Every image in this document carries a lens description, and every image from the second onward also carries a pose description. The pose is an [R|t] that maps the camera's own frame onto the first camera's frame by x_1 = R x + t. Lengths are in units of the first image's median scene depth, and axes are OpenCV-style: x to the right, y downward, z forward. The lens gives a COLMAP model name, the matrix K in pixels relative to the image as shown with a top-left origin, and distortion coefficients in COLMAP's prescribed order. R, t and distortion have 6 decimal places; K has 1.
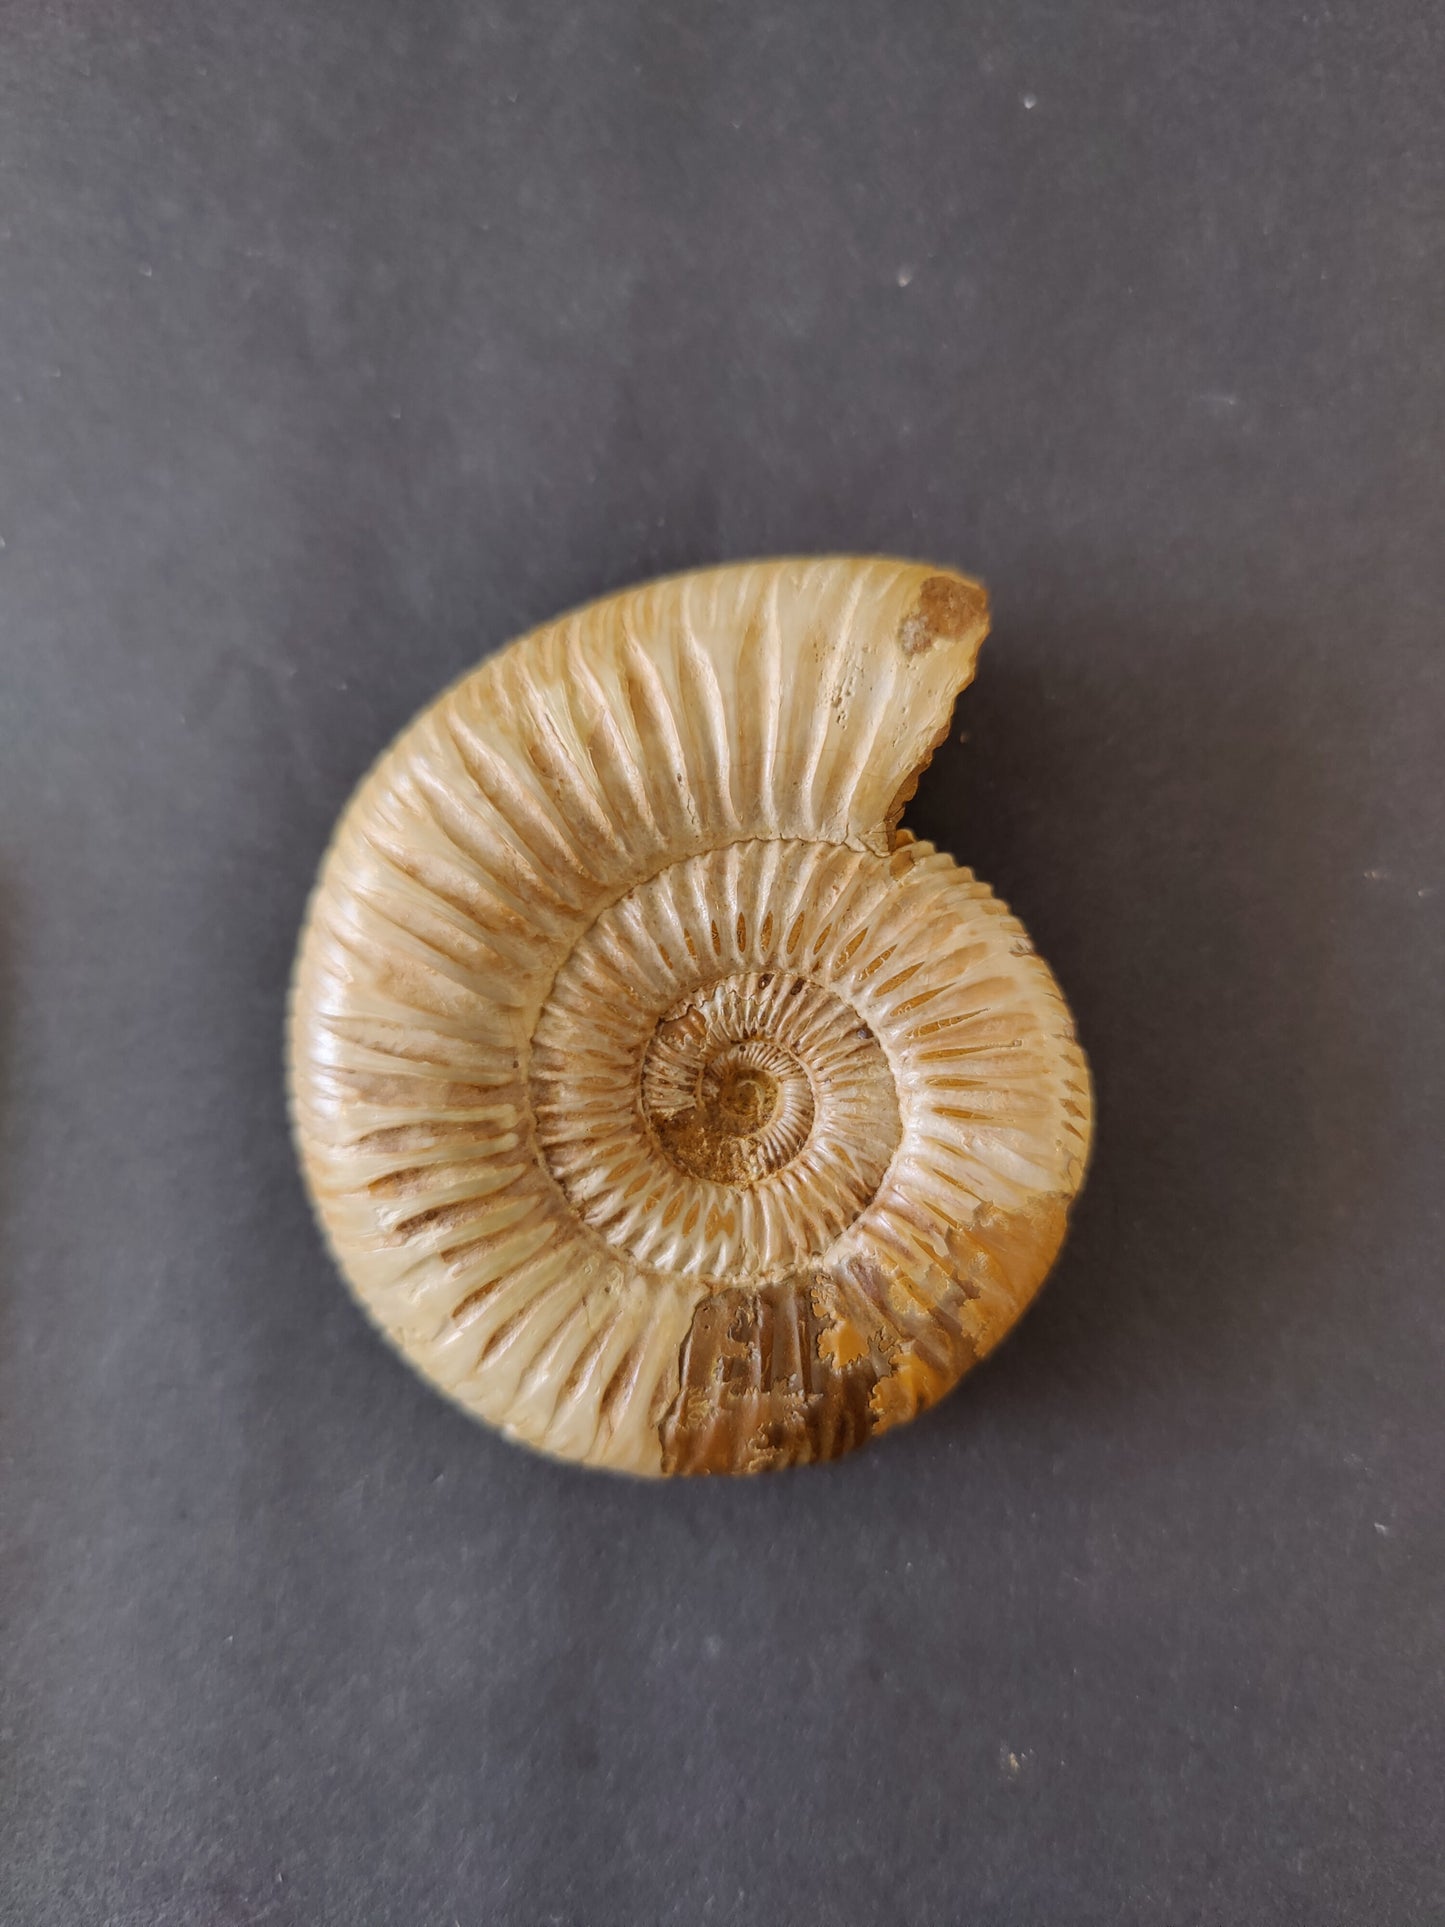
lens RADIAL K [[832.8, 0, 726.7], [0, 832.8, 993.0], [0, 0, 1]] dist [-0.025445, -0.002586]
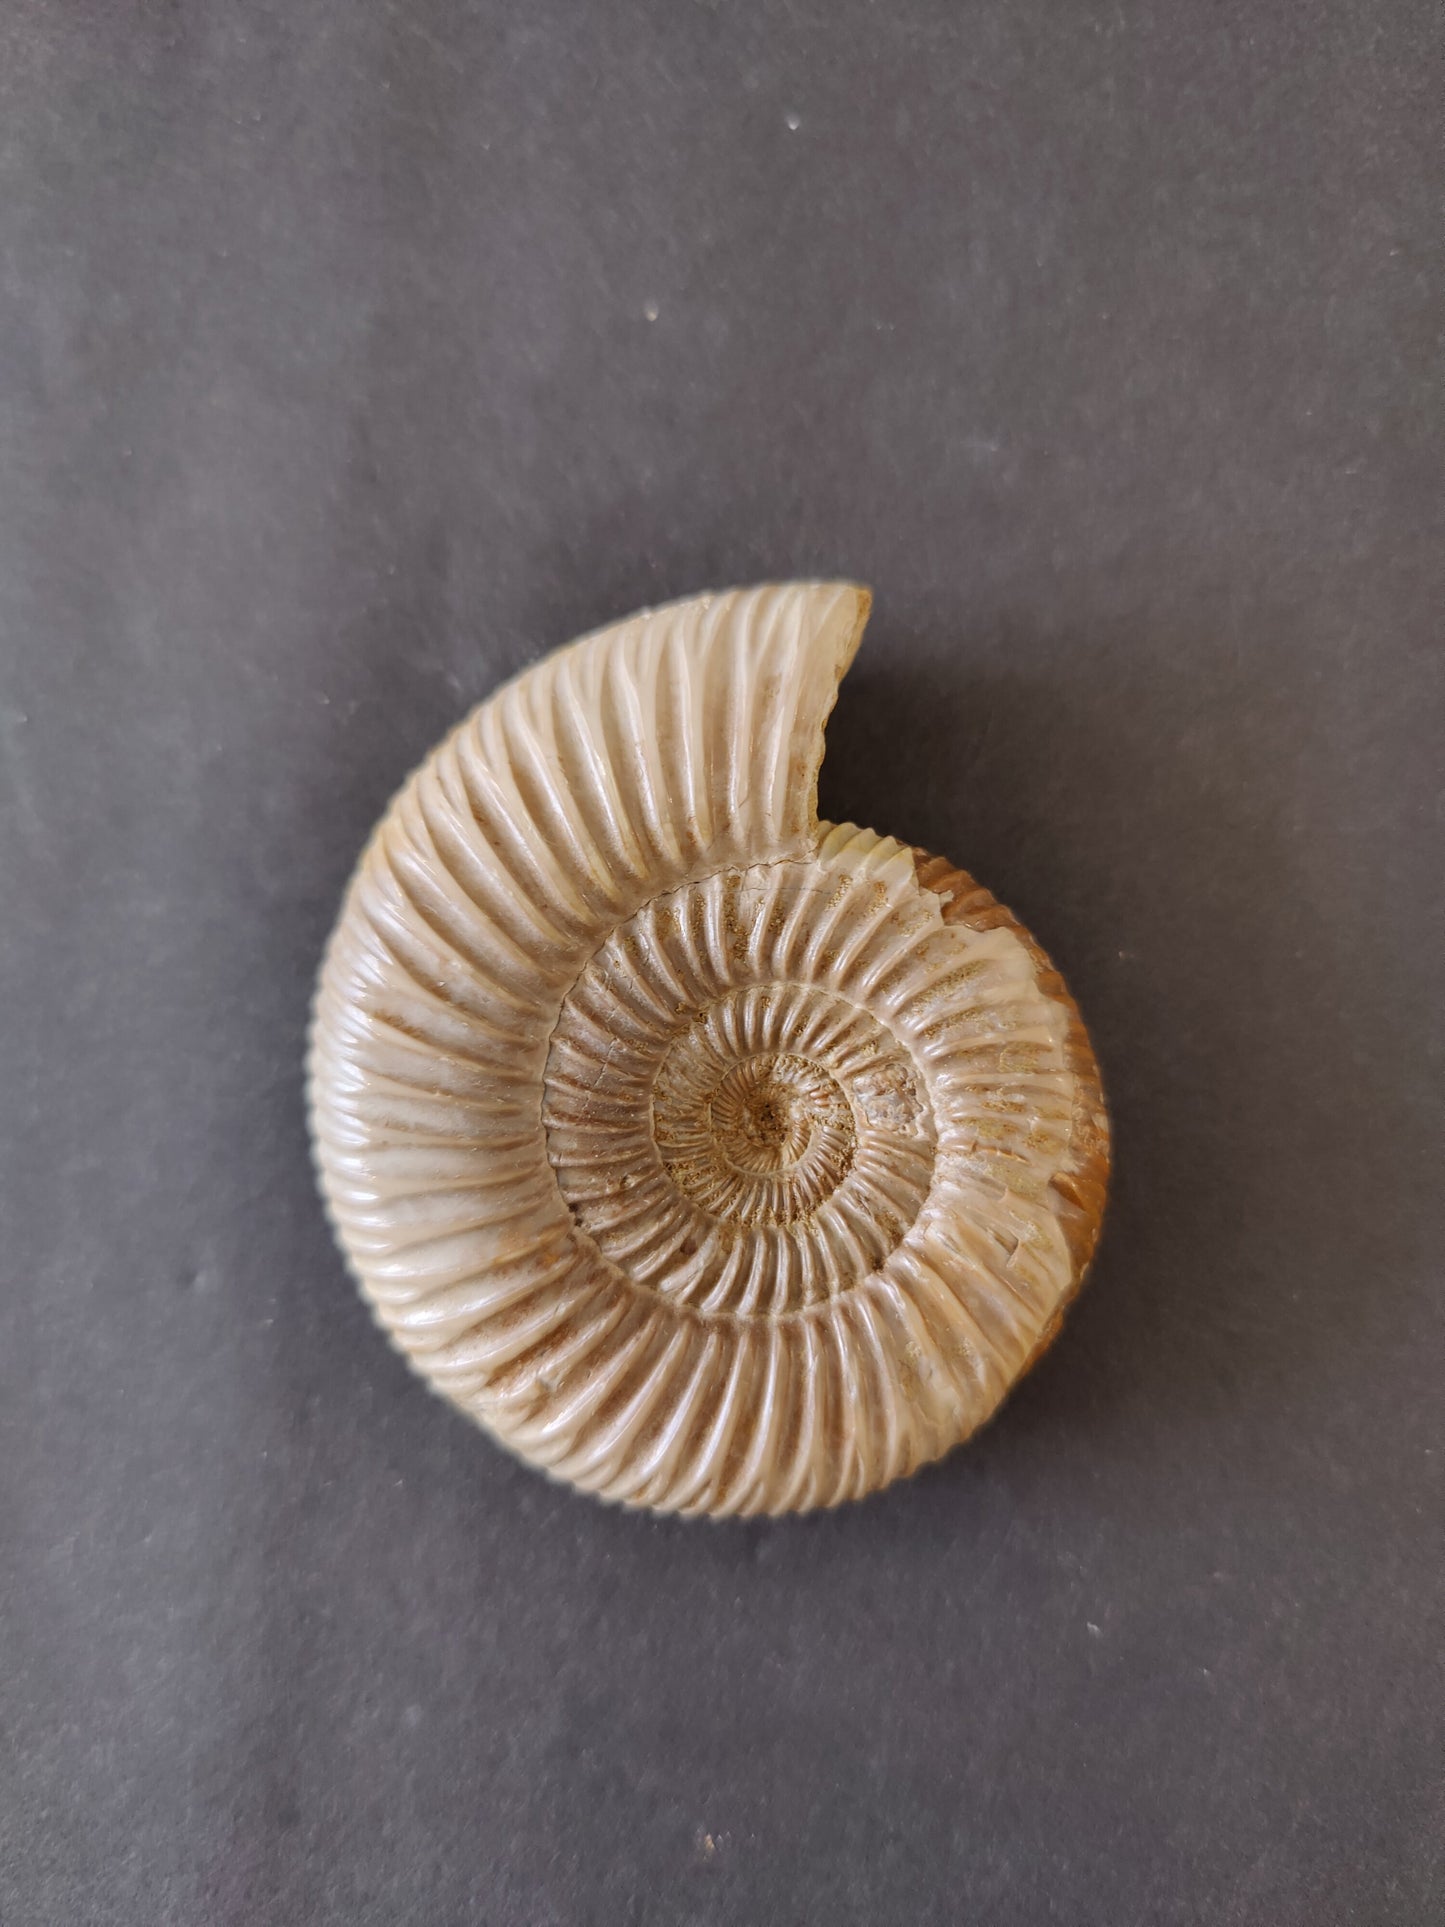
lens RADIAL K [[832.8, 0, 726.7], [0, 832.8, 993.0], [0, 0, 1]] dist [-0.025445, -0.002586]
pose [[0.999687, 0.024879, -0.002513, 0.346669], [-0.024818, 0.999449, 0.022018, -0.113655], [0.003060, -0.021949, 0.999754, 0.031526]]
